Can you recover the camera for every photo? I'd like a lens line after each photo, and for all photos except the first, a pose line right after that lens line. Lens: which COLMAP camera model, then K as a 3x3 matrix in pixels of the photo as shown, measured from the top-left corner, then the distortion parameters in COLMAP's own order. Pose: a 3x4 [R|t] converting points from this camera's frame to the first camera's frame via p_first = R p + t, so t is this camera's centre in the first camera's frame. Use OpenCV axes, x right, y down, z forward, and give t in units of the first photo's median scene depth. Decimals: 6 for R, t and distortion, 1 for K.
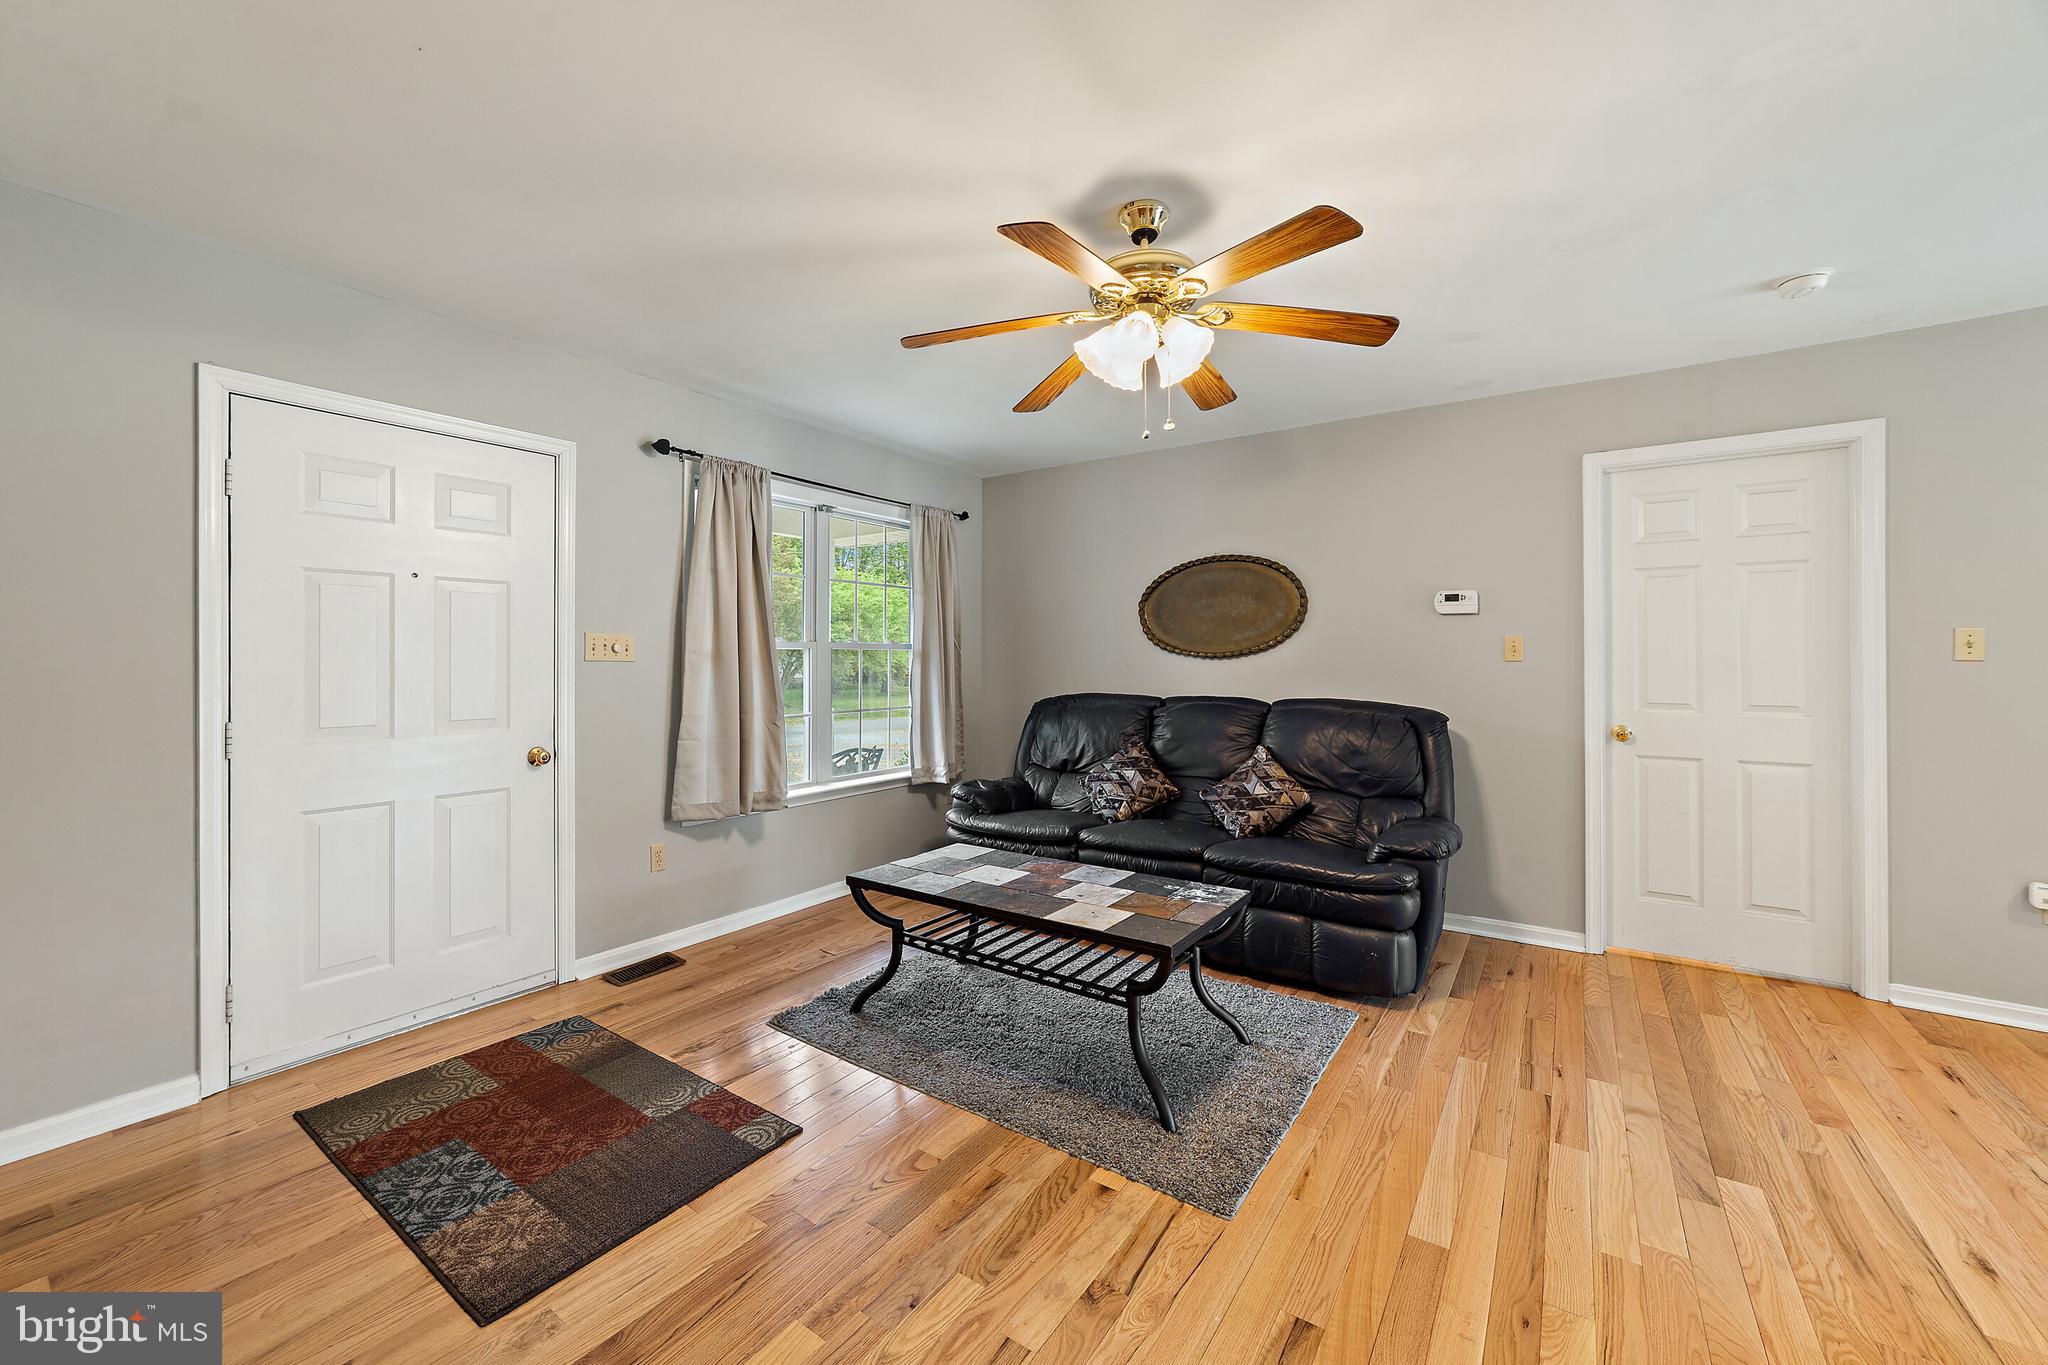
lens RADIAL K [[801.1, 0, 1021.8], [0, 801.1, 664.2], [0, 0, 1]] dist [-0.001601, 0.000030]
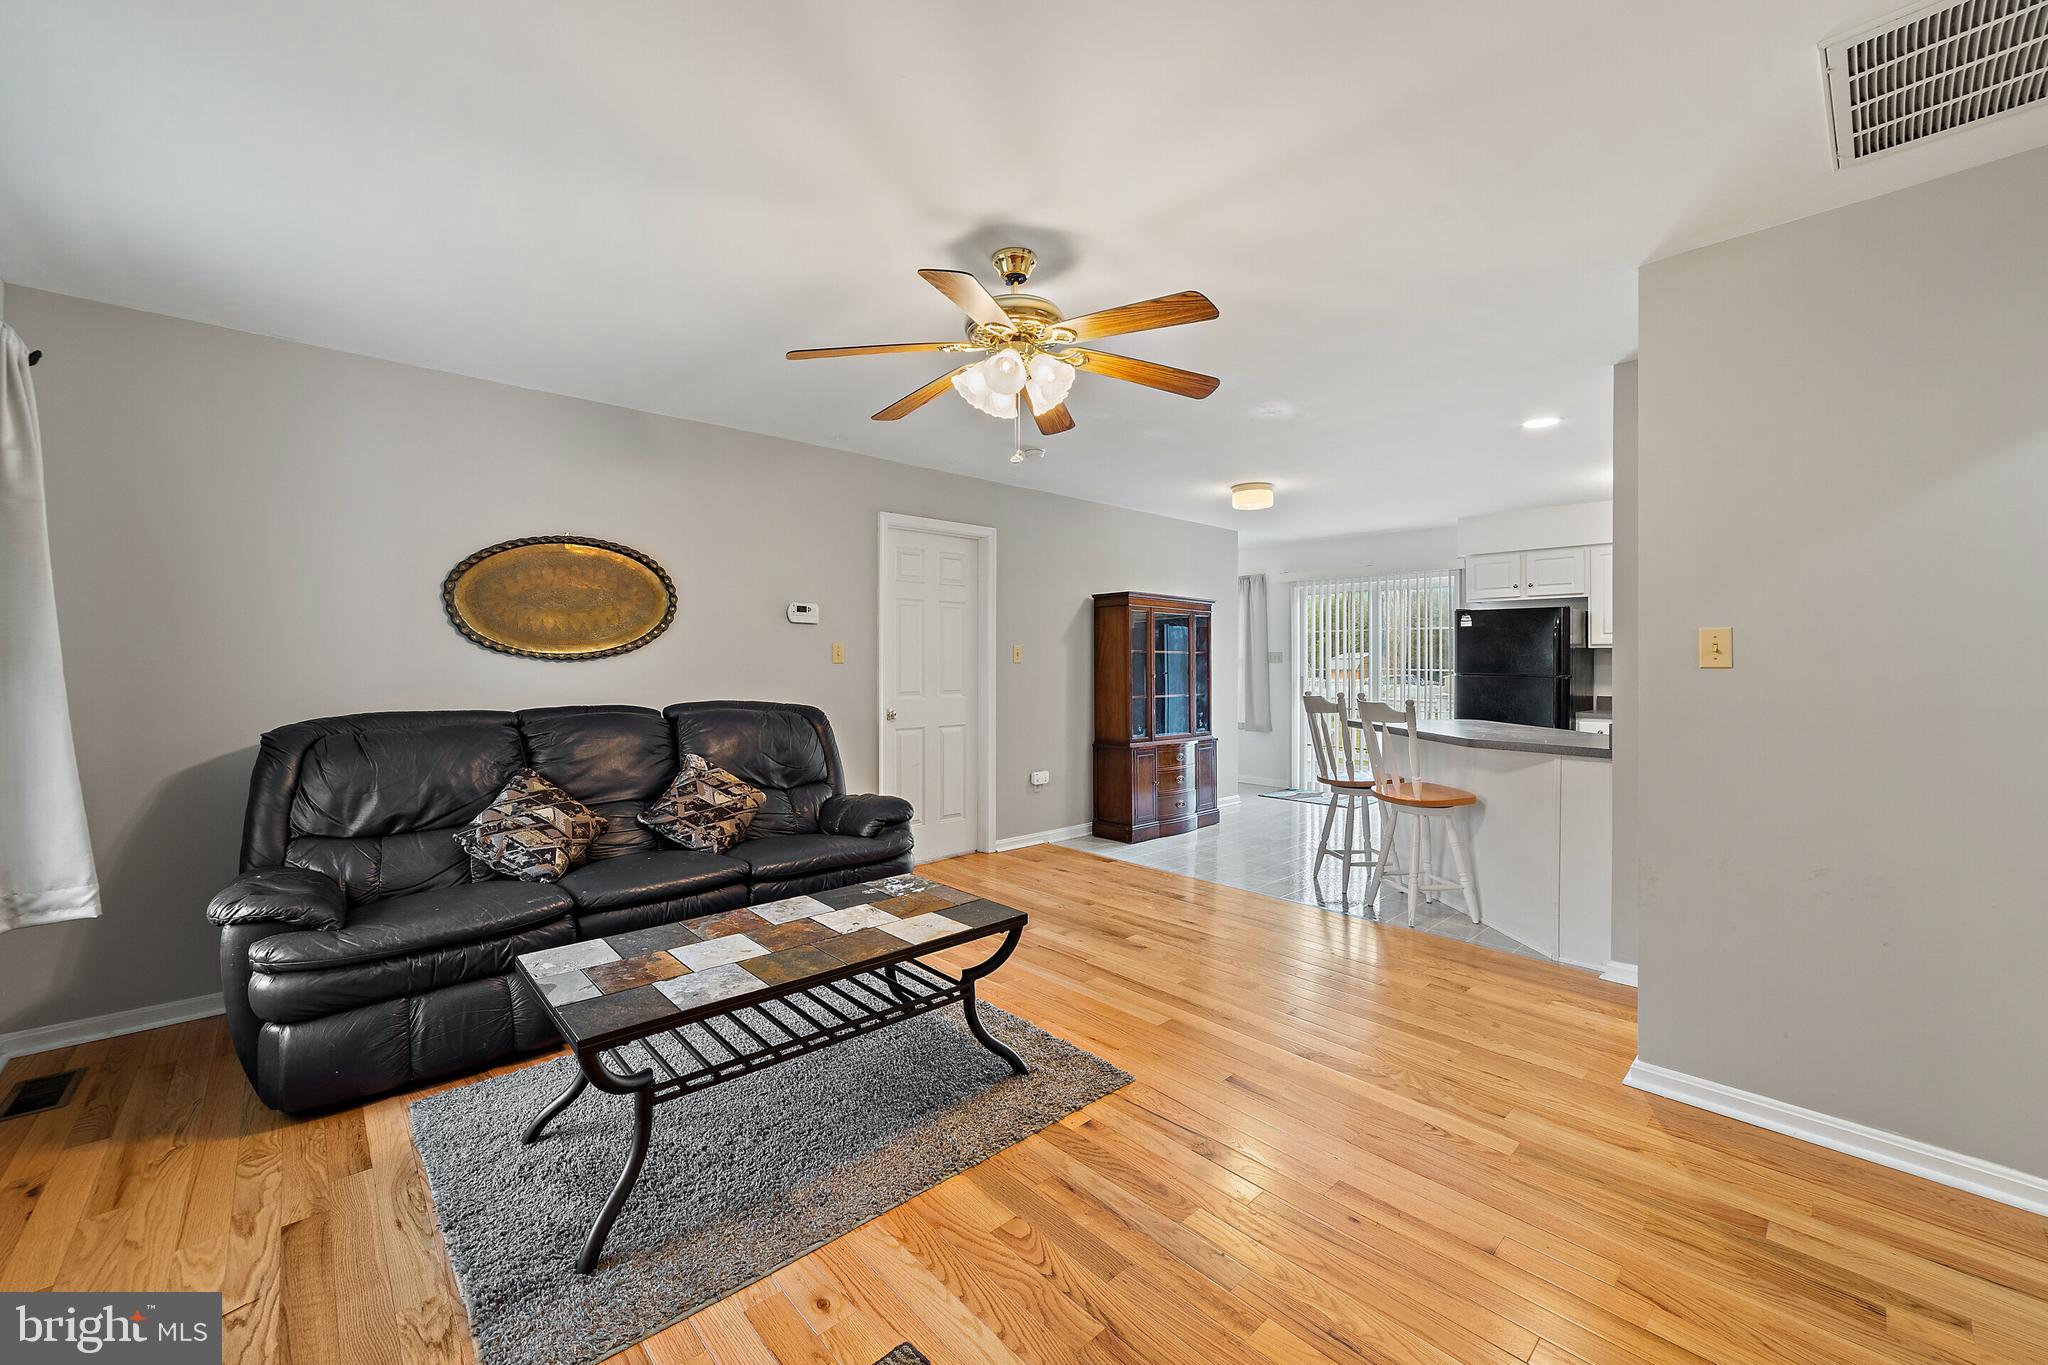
lens RADIAL K [[807.1, 0, 997.1], [0, 807.1, 670.3], [0, 0, 1]] dist [-0.012594, 0.000476]
pose [[0.235161, -0.007828, 0.971925, -0.747144], [0.004569, 0.999965, 0.006948, -0.000703], [-0.971946, 0.002807, 0.235188, 0.616301]]
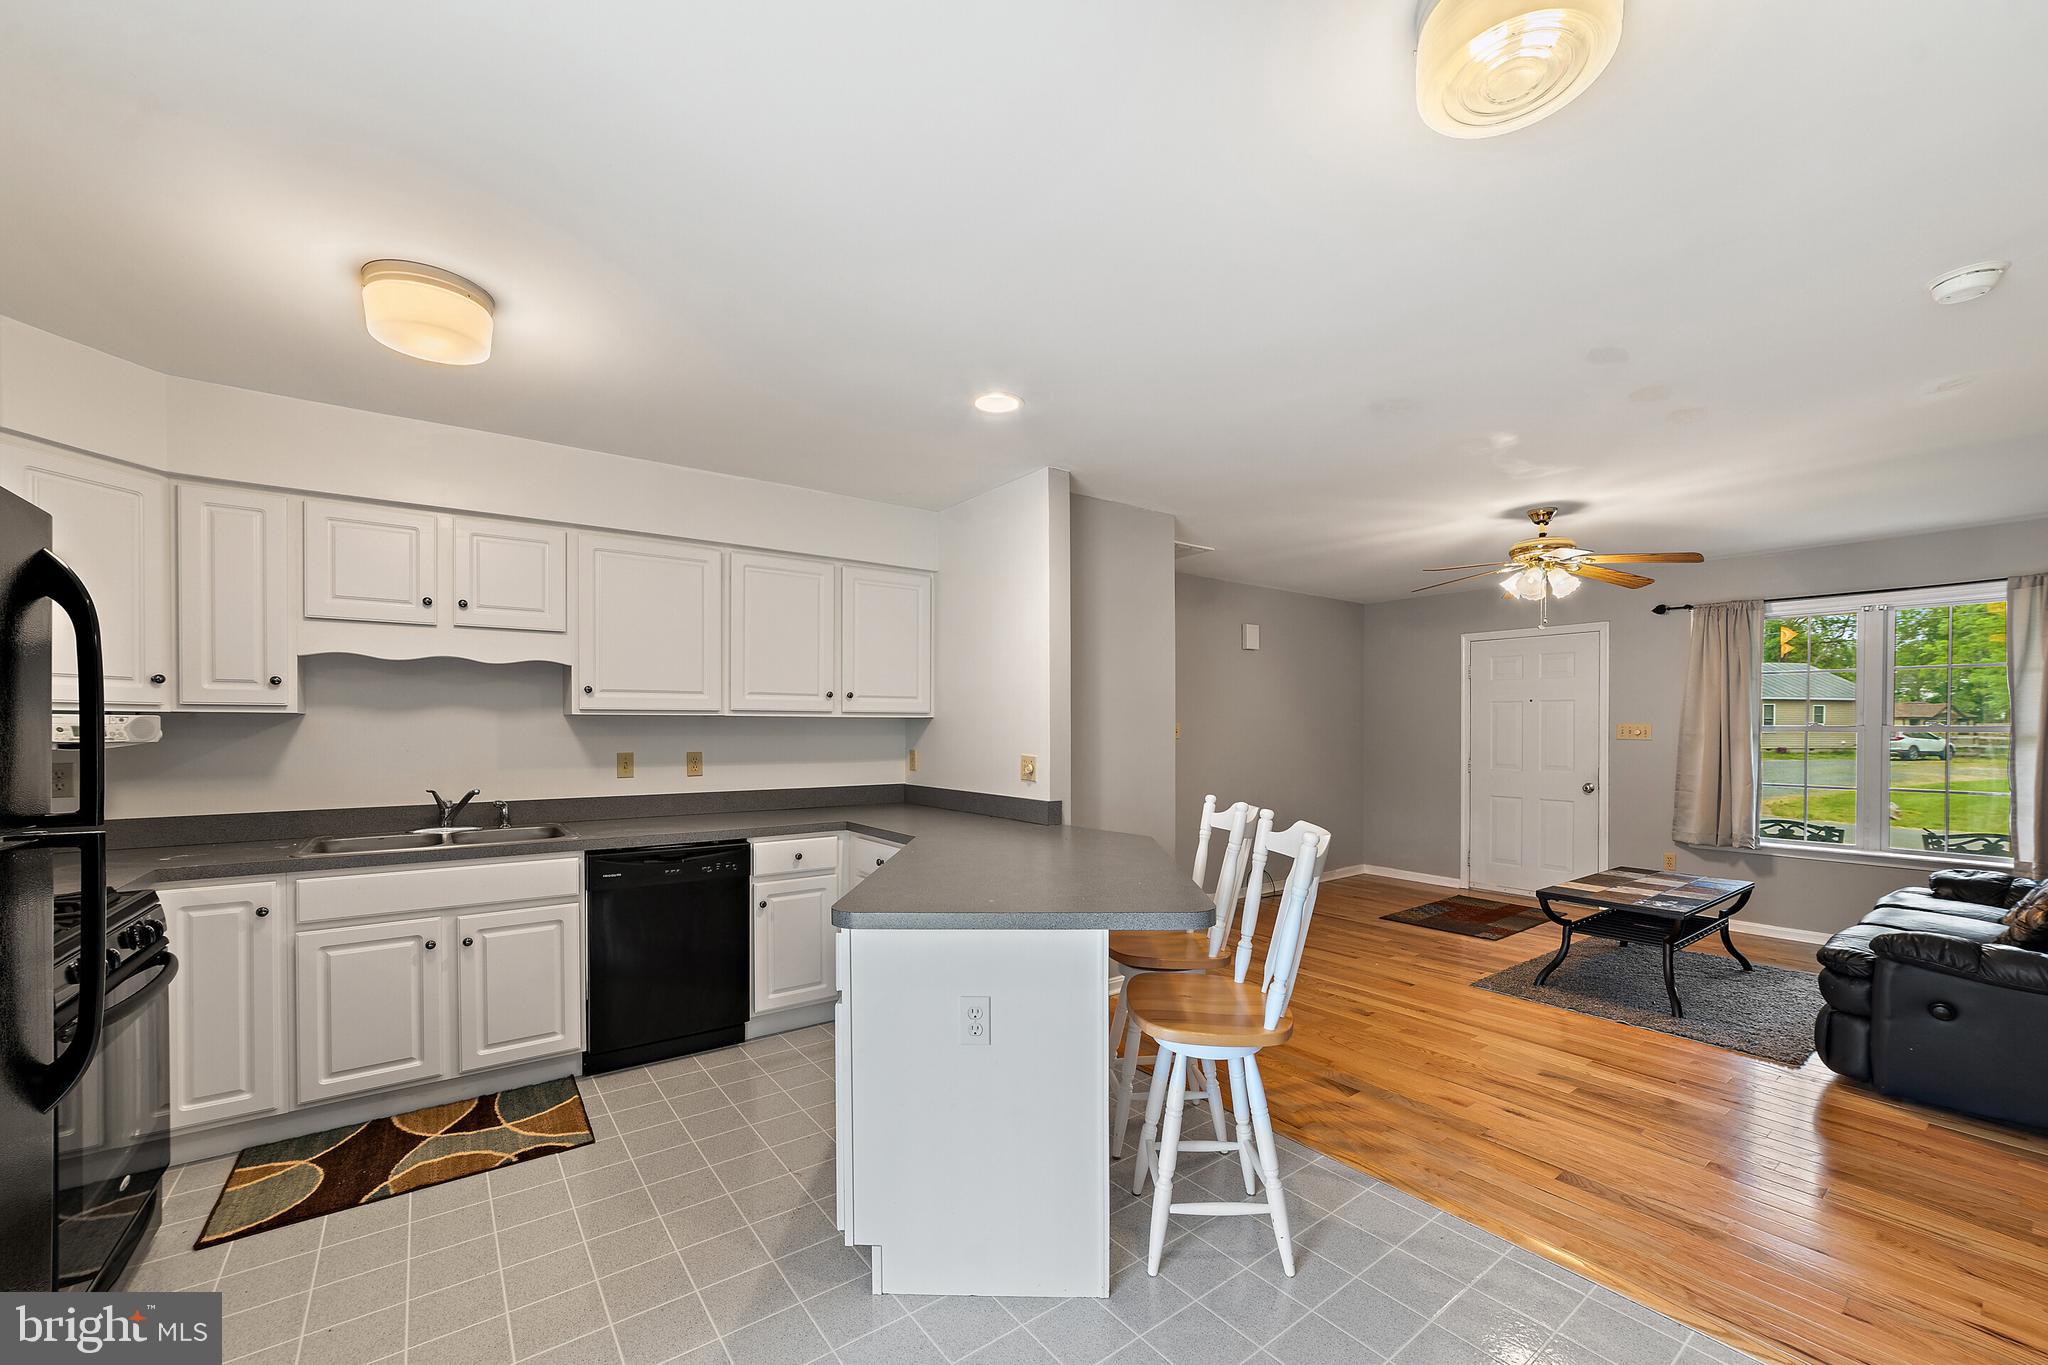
lens RADIAL K [[794.6, 0, 1046.0], [0, 794.6, 733.6], [0, 0, 1]] dist [-0.000255, 0.000035]
pose [[-0.299256, 0.001155, -0.954172, 1.891053], [-0.005843, 0.999978, 0.003043, -0.019695], [0.954155, 0.006485, -0.299242, 0.353718]]
